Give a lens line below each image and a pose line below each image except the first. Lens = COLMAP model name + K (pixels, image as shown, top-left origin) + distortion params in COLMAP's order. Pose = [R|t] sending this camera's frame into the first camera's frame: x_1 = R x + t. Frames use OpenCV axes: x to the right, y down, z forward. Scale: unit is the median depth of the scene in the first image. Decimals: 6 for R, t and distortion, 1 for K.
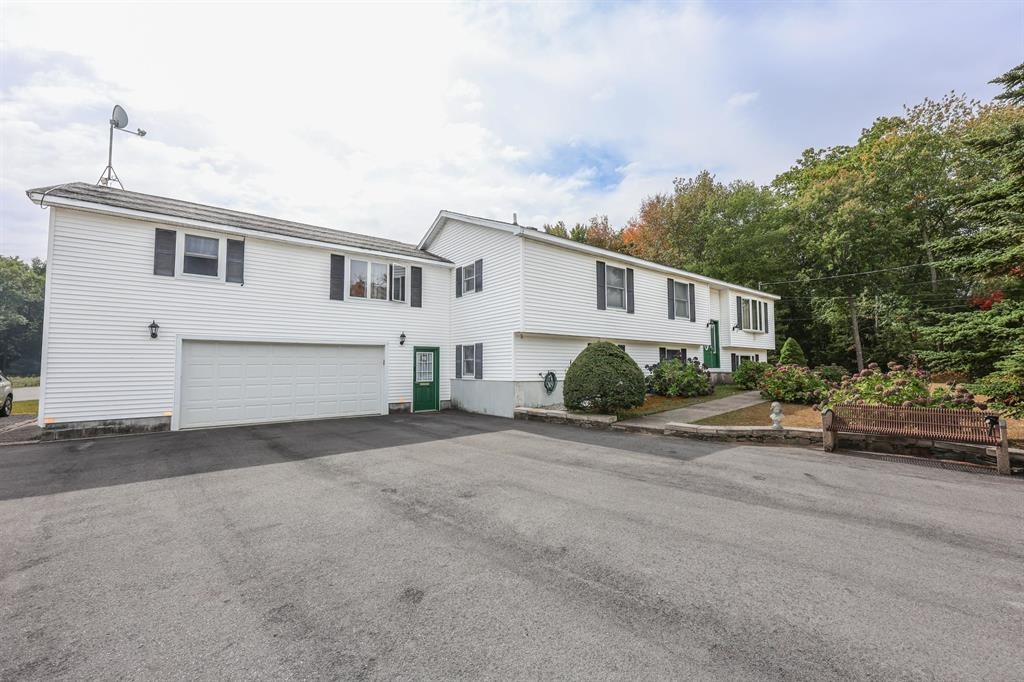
lens RADIAL K [[418.3, 0, 510.2], [0, 418.3, 344.7], [0, 0, 1]] dist [-0.009475, 0.000054]
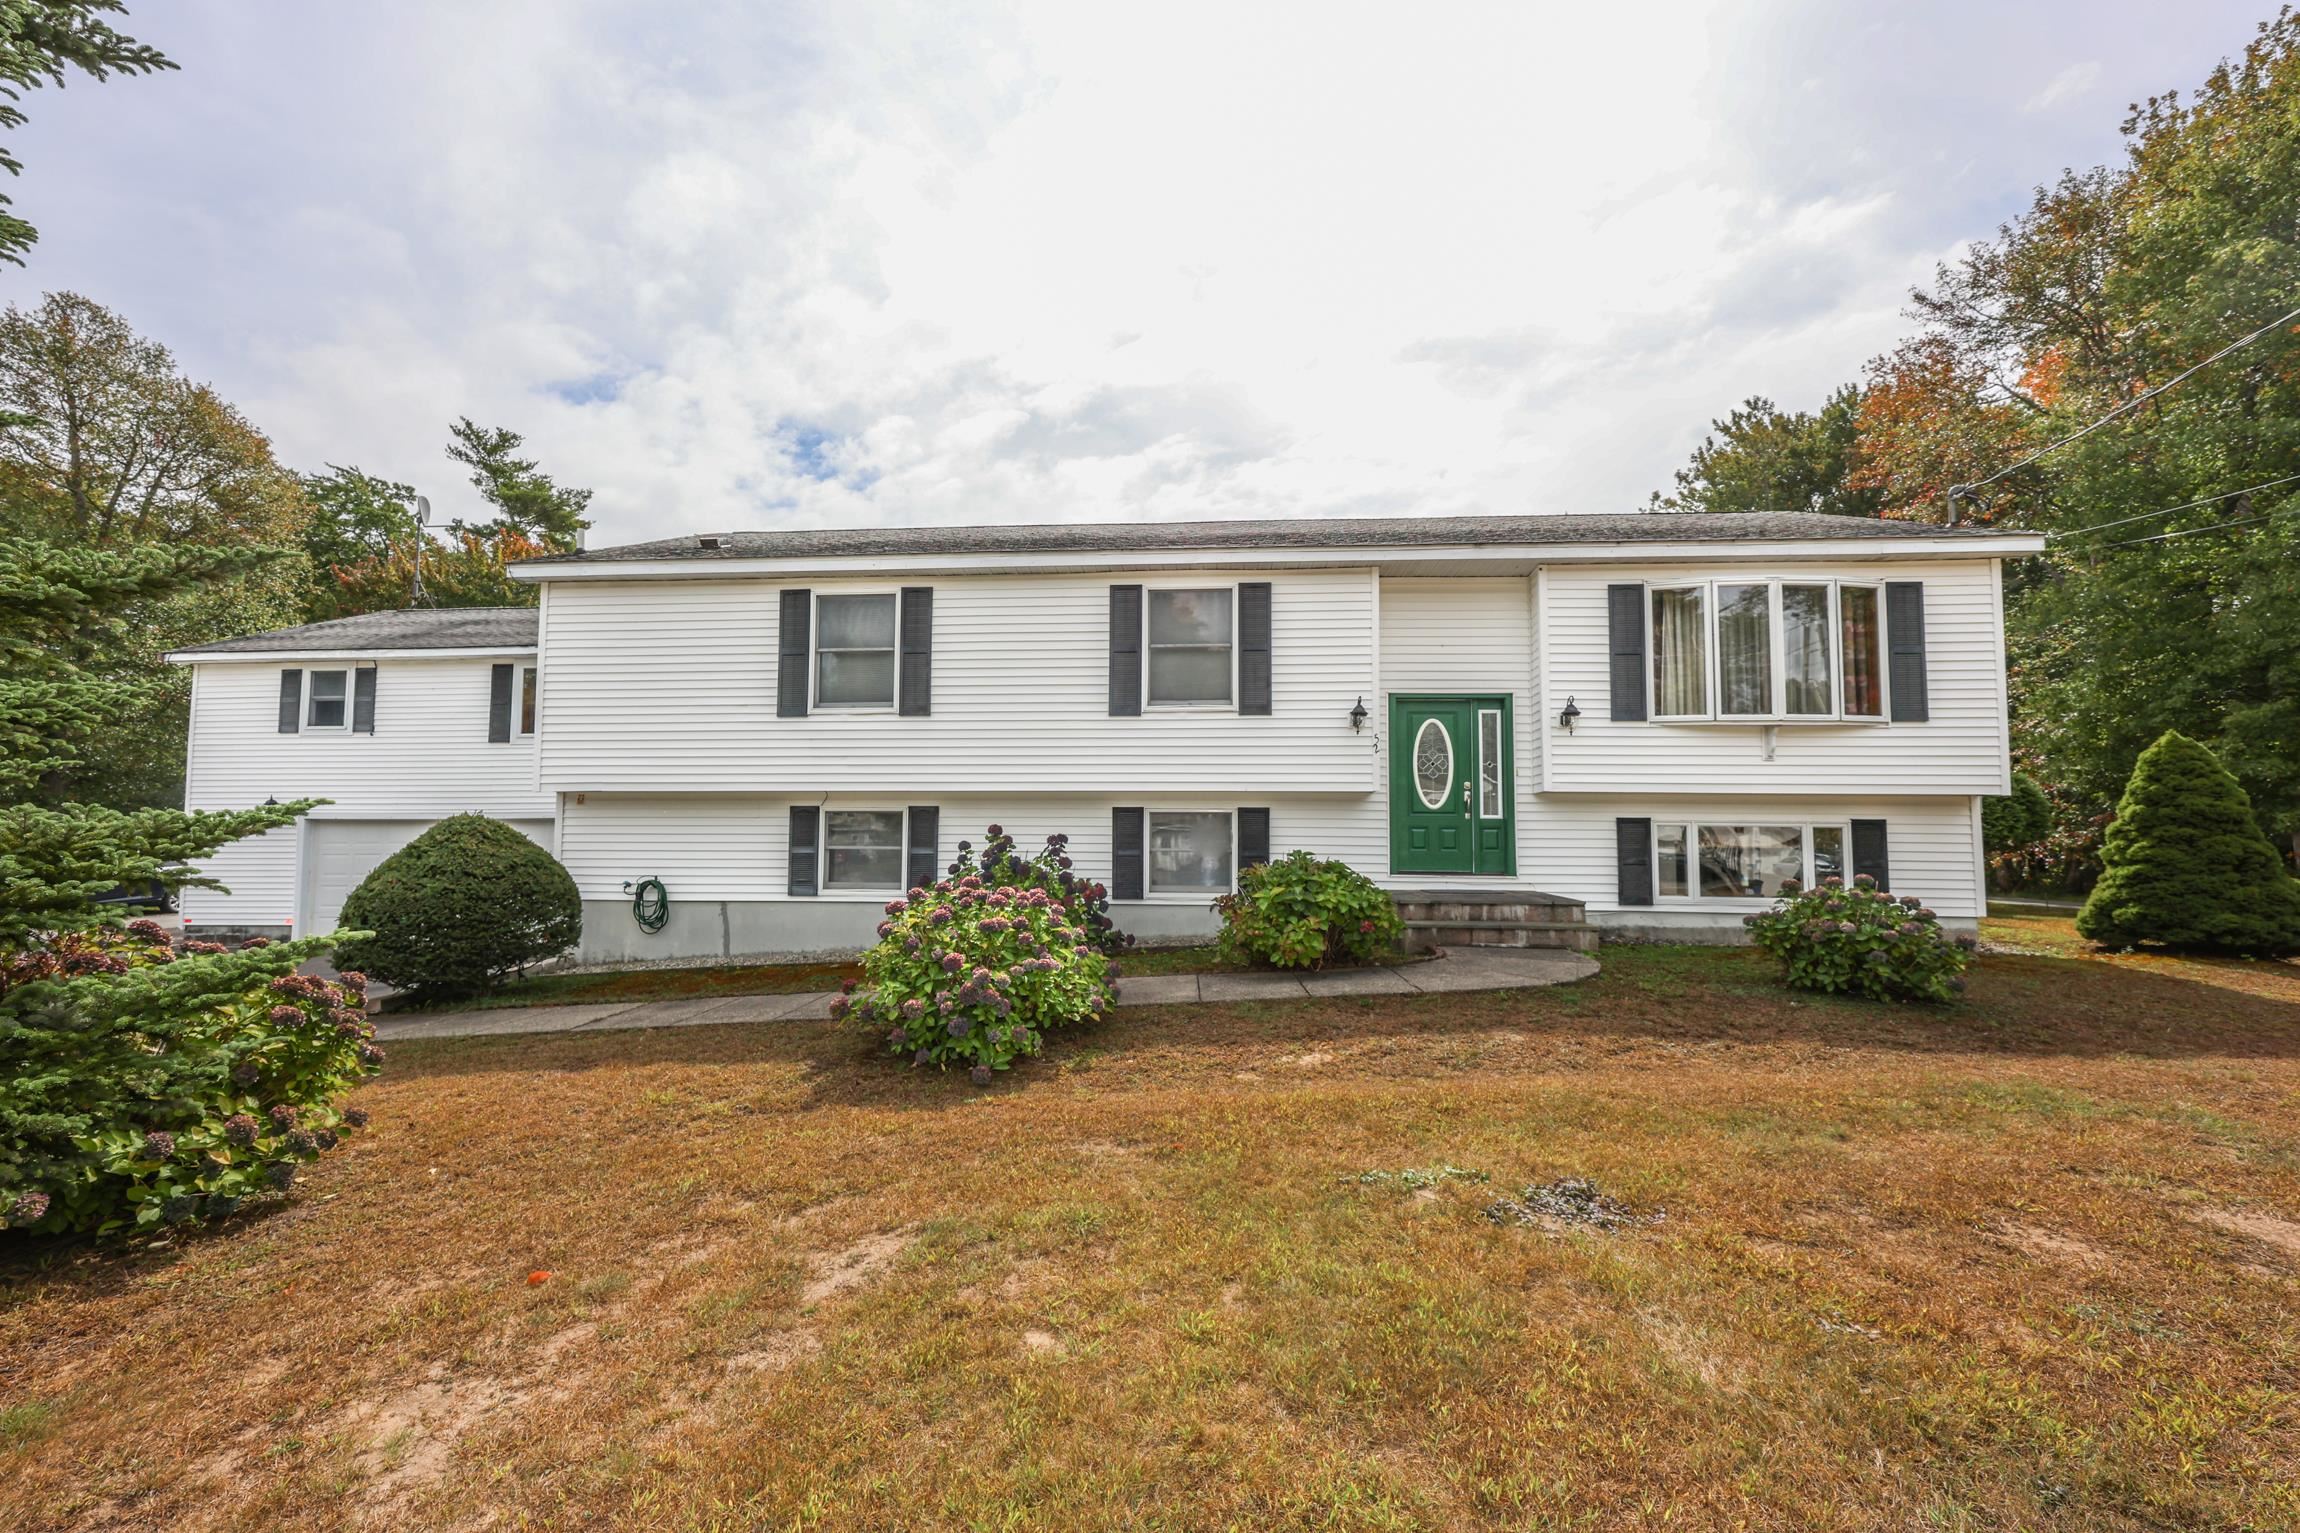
lens RADIAL K [[939.6, 0, 1149.0], [0, 939.6, 772.9], [0, 0, 1]] dist [-0.009475, 0.000054]
pose [[0.740357, -0.042106, -0.670894, 1.004429], [0.033636, 0.999107, -0.025587, -0.001887], [0.671372, -0.003623, 0.741112, 0.579139]]
